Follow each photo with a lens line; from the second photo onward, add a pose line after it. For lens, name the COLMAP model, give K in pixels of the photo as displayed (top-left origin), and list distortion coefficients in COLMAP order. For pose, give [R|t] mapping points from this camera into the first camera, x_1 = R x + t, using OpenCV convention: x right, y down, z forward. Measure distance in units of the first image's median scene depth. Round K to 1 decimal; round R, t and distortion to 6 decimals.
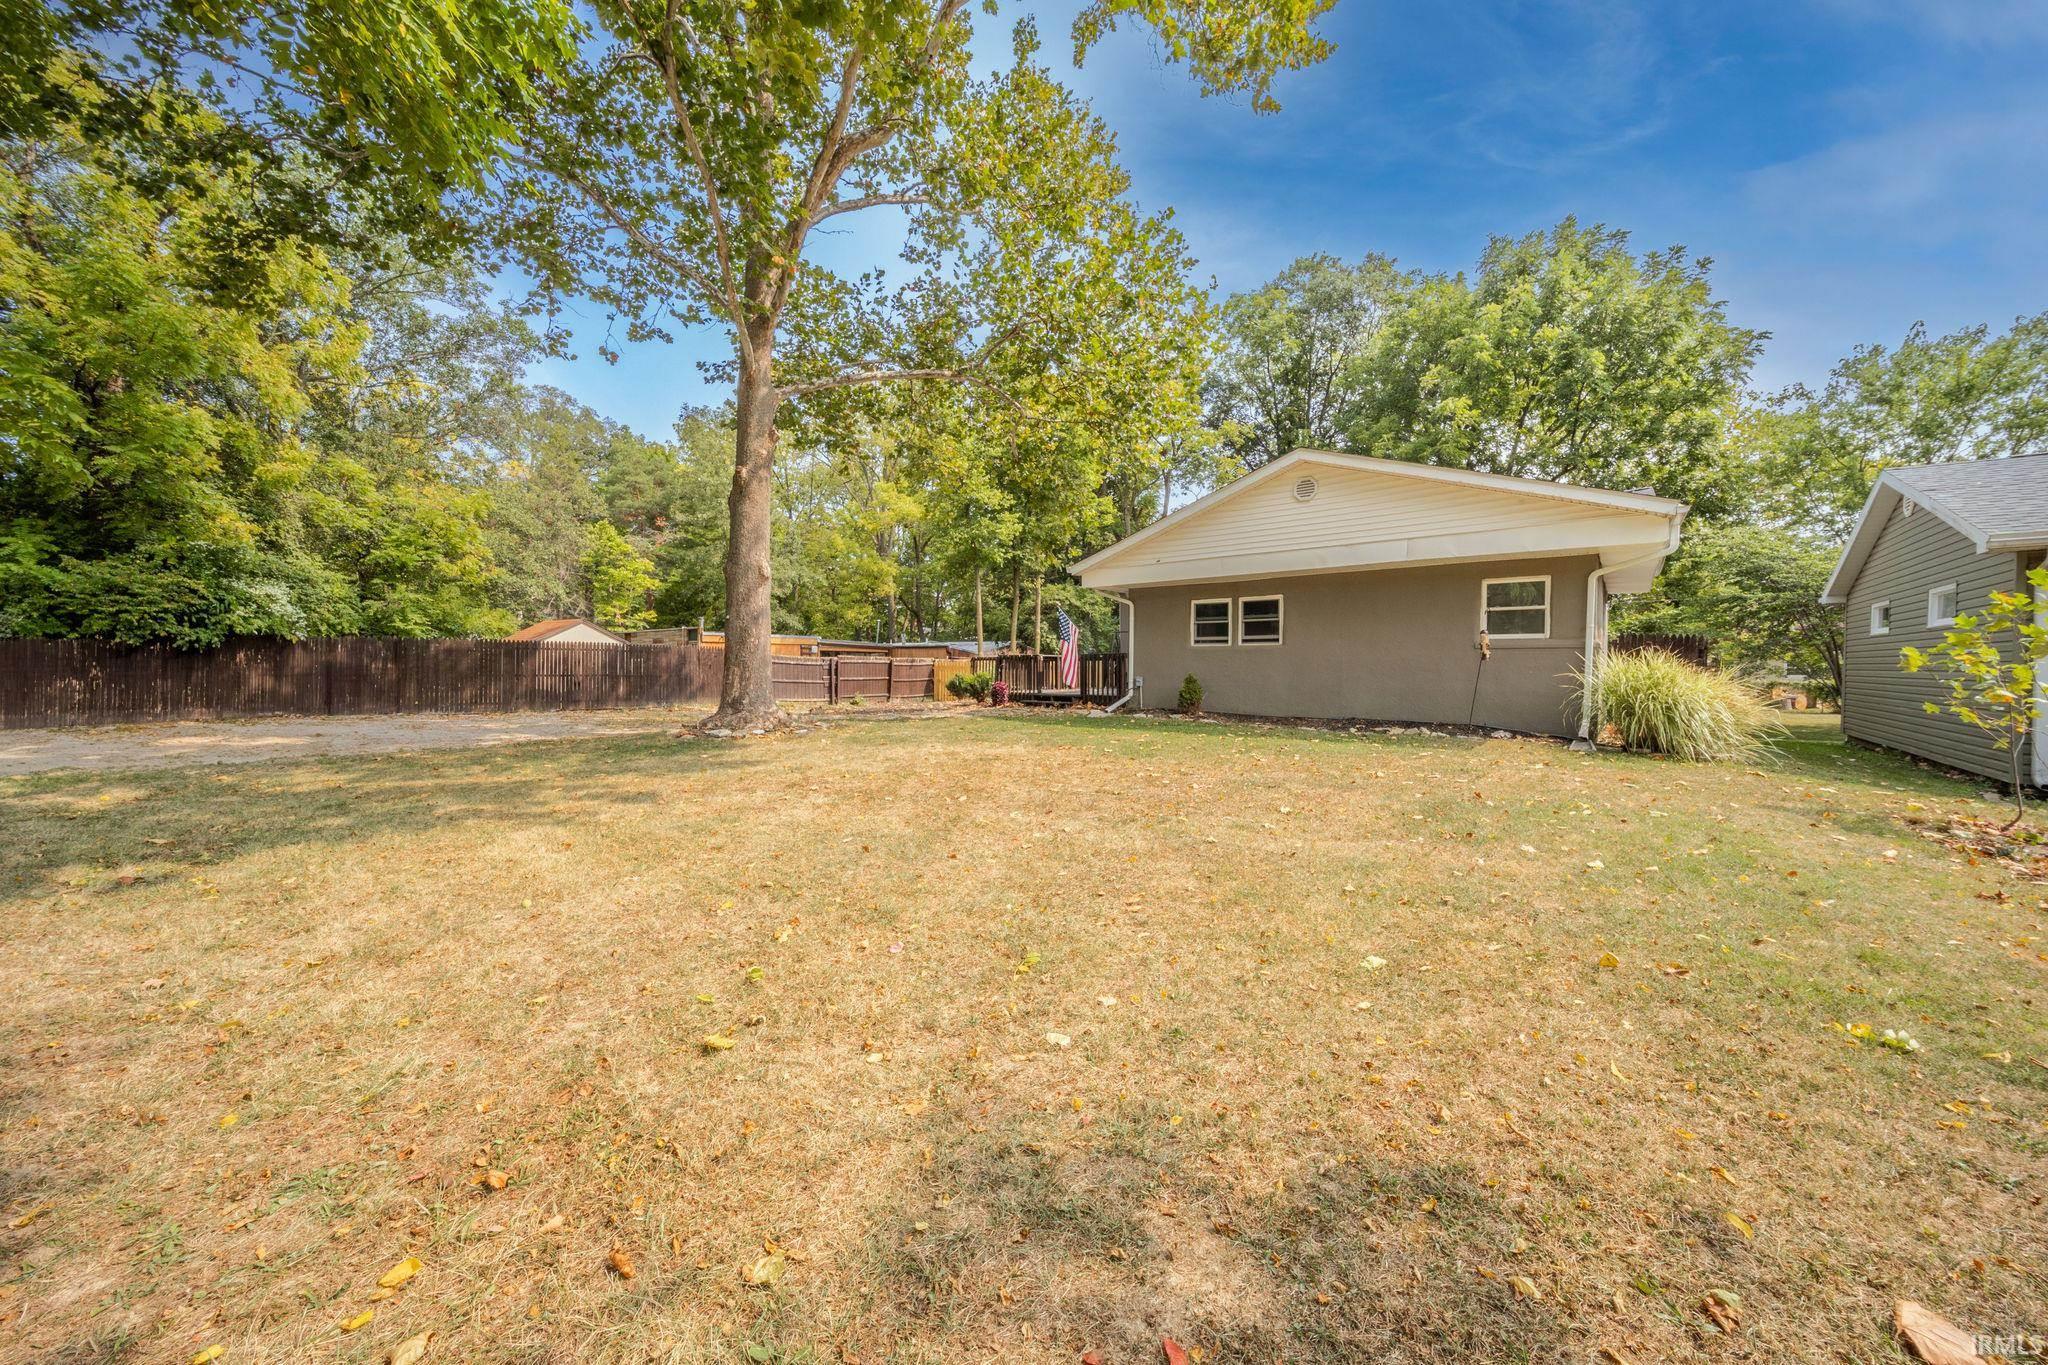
lens RADIAL K [[732.8, 0, 1021.3], [0, 732.8, 674.6], [0, 0, 1]] dist [0.001007, -0.002969]
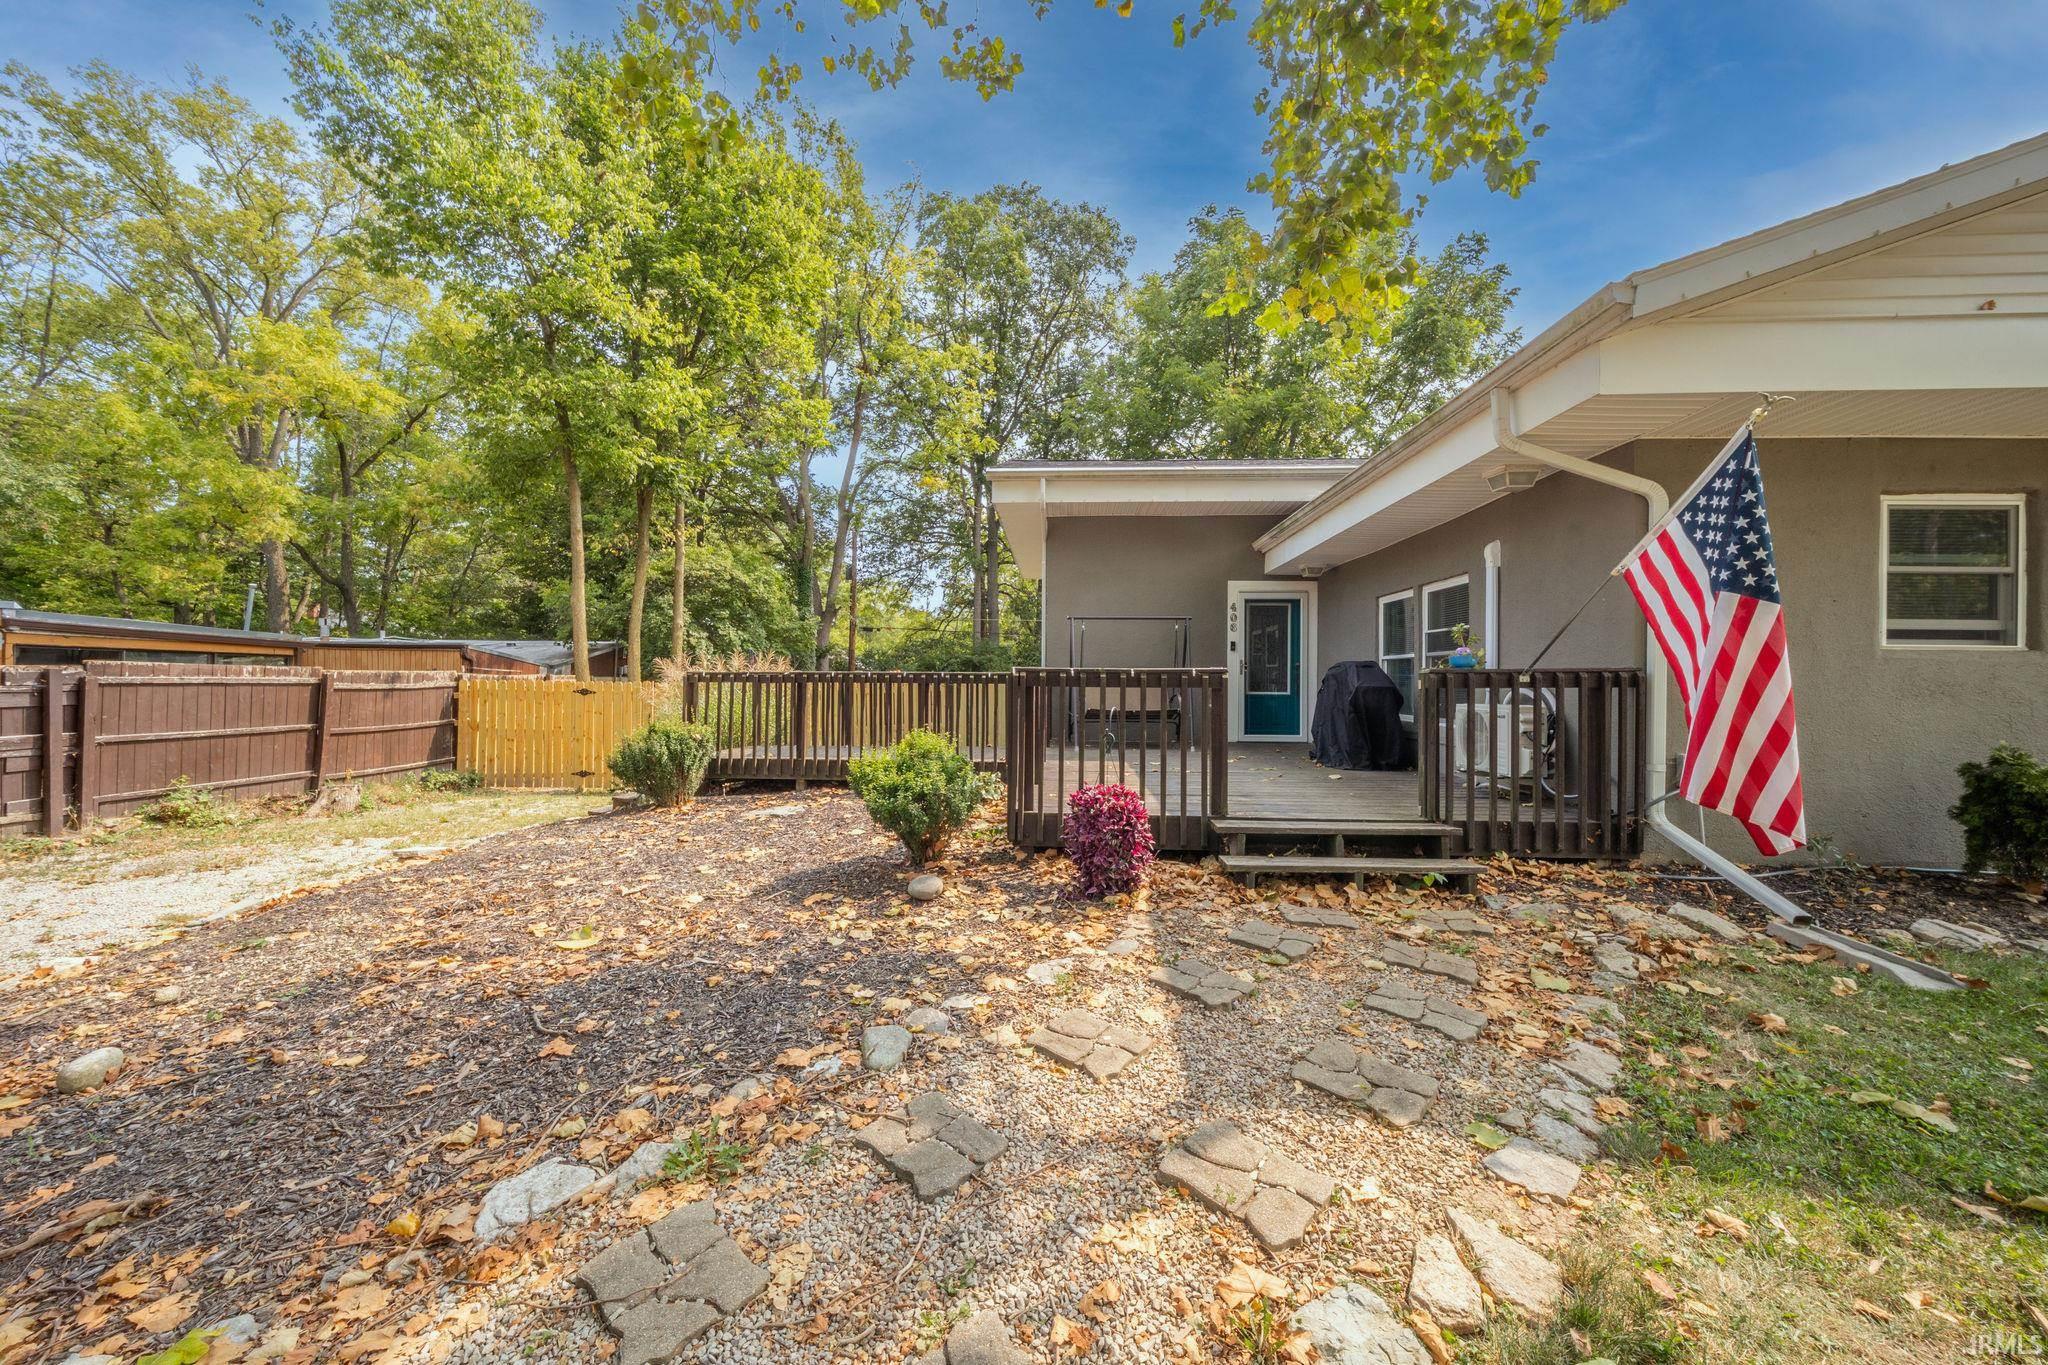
lens RADIAL K [[732.8, 0, 1021.3], [0, 732.8, 674.6], [0, 0, 1]] dist [0.001007, -0.002969]
pose [[0.802616, 0.005149, 0.596474, -0.111054], [0.005254, 0.999863, -0.015701, -0.012423], [-0.596473, 0.015736, 0.802479, 0.480008]]
